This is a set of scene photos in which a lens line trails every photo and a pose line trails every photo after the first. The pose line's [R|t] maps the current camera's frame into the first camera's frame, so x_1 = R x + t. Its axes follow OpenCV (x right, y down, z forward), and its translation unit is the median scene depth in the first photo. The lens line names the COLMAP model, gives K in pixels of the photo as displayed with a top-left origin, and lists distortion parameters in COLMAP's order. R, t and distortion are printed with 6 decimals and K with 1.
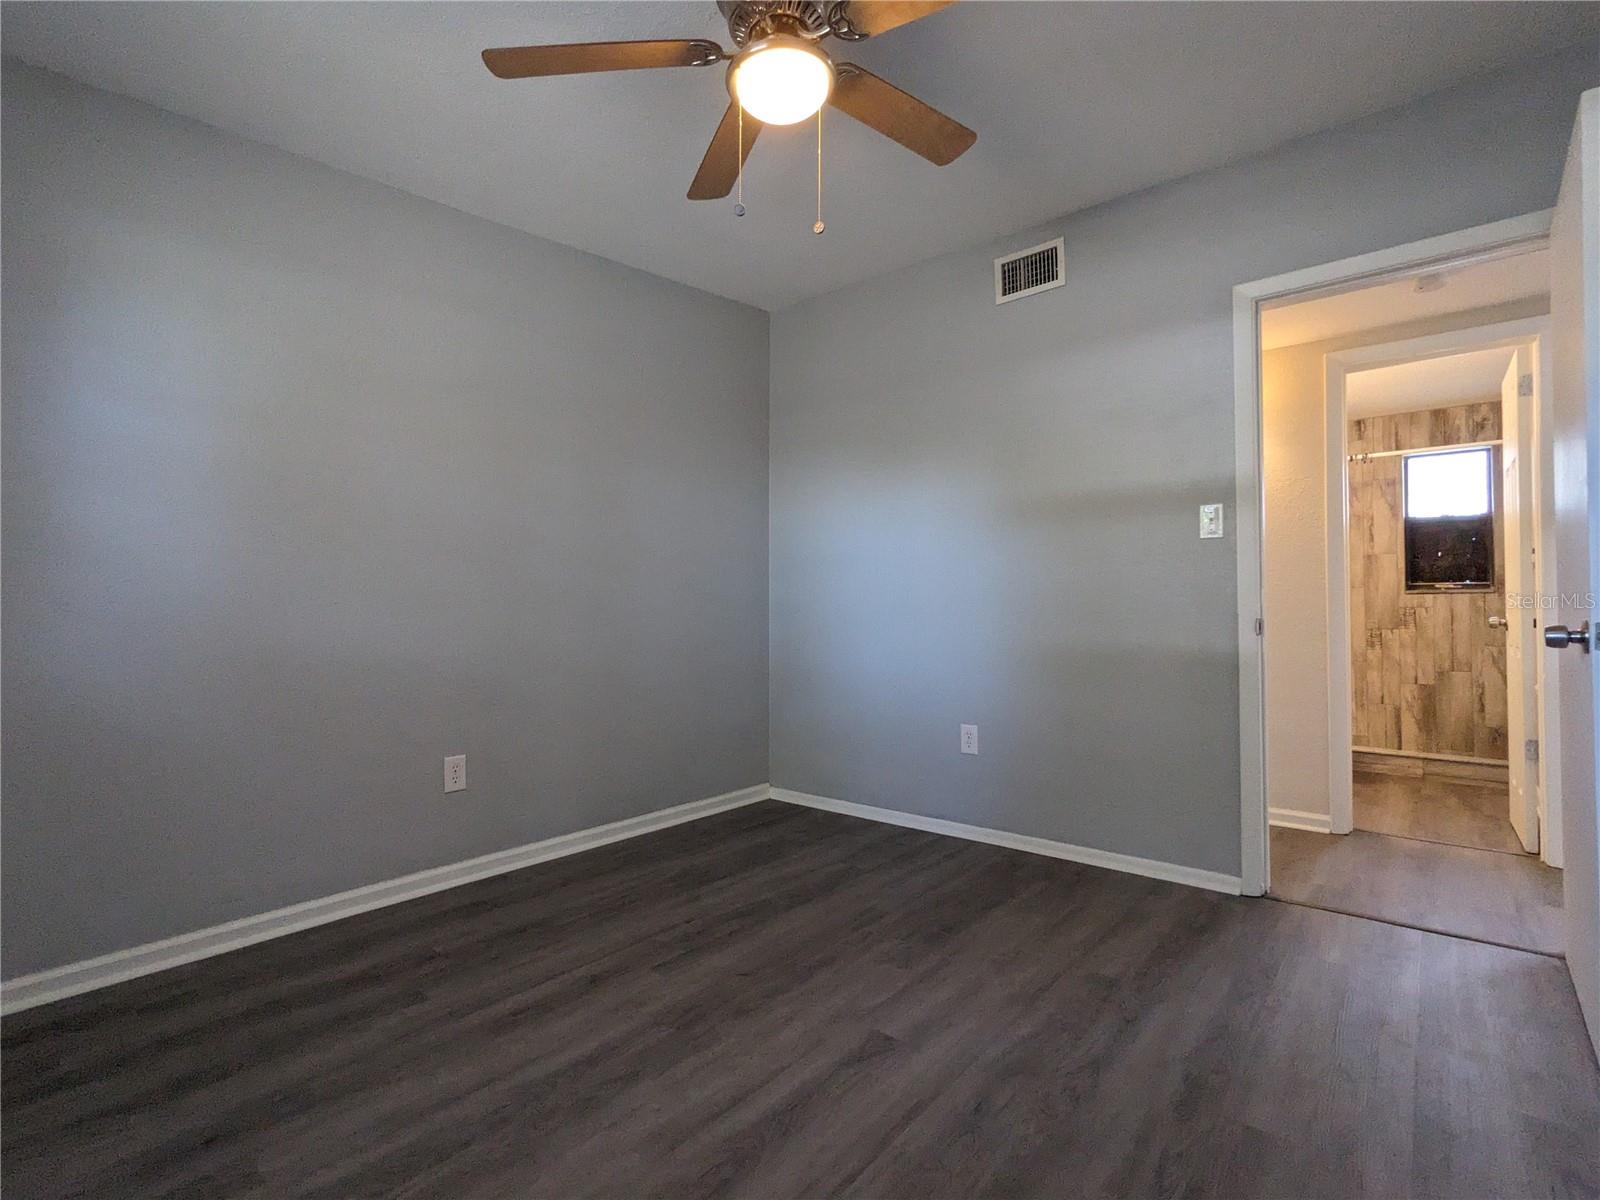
lens RADIAL K [[768.3, 0, 792.1], [0, 768.3, 598.2], [0, 0, 1]] dist [-0.012528, 0.007954]
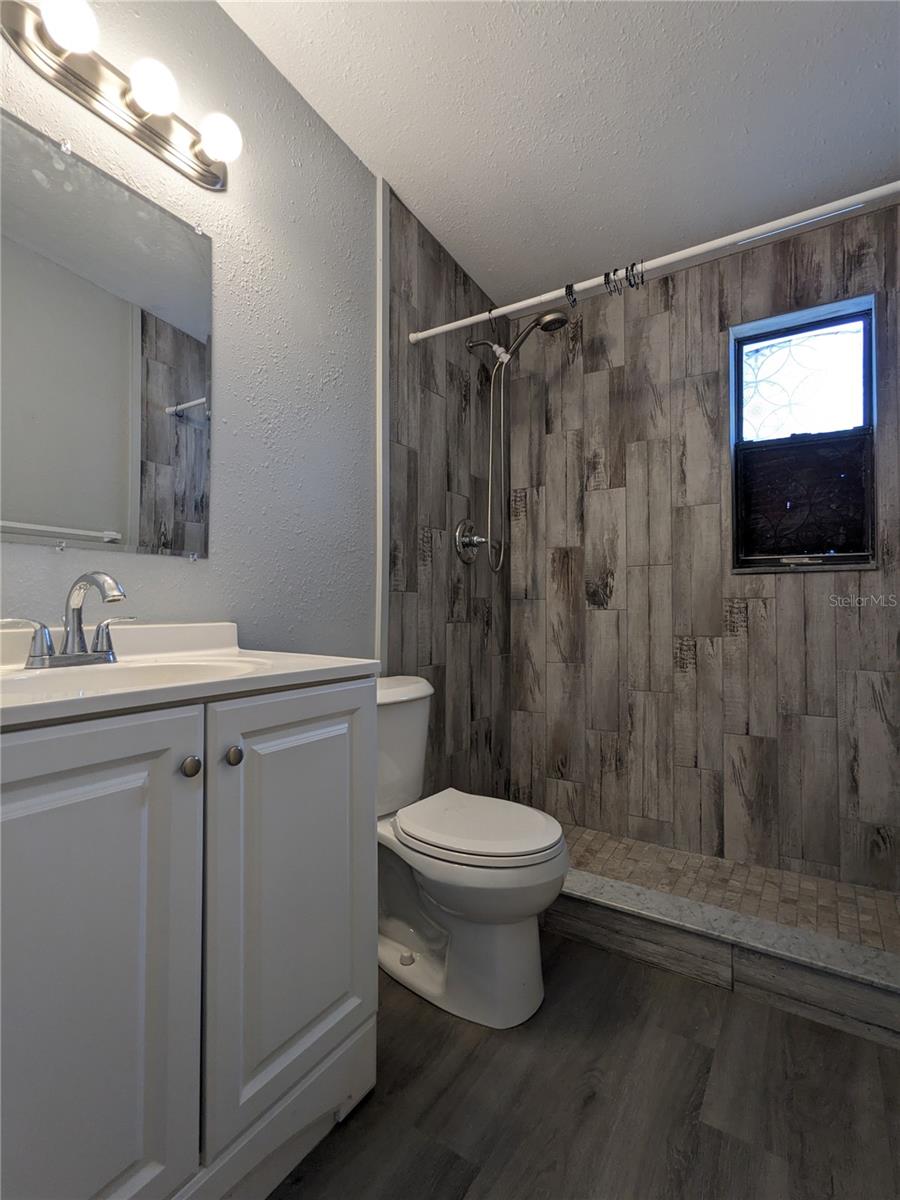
lens RADIAL K [[576.2, 0, 452.7], [0, 576.2, 601.7], [0, 0, 1]] dist [-0.012528, 0.007954]
pose [[0.991343, -0.002004, 0.131281, 0.540276], [0.000300, 0.999915, 0.013002, 0.008848], [-0.131296, -0.012850, 0.991260, 0.605001]]
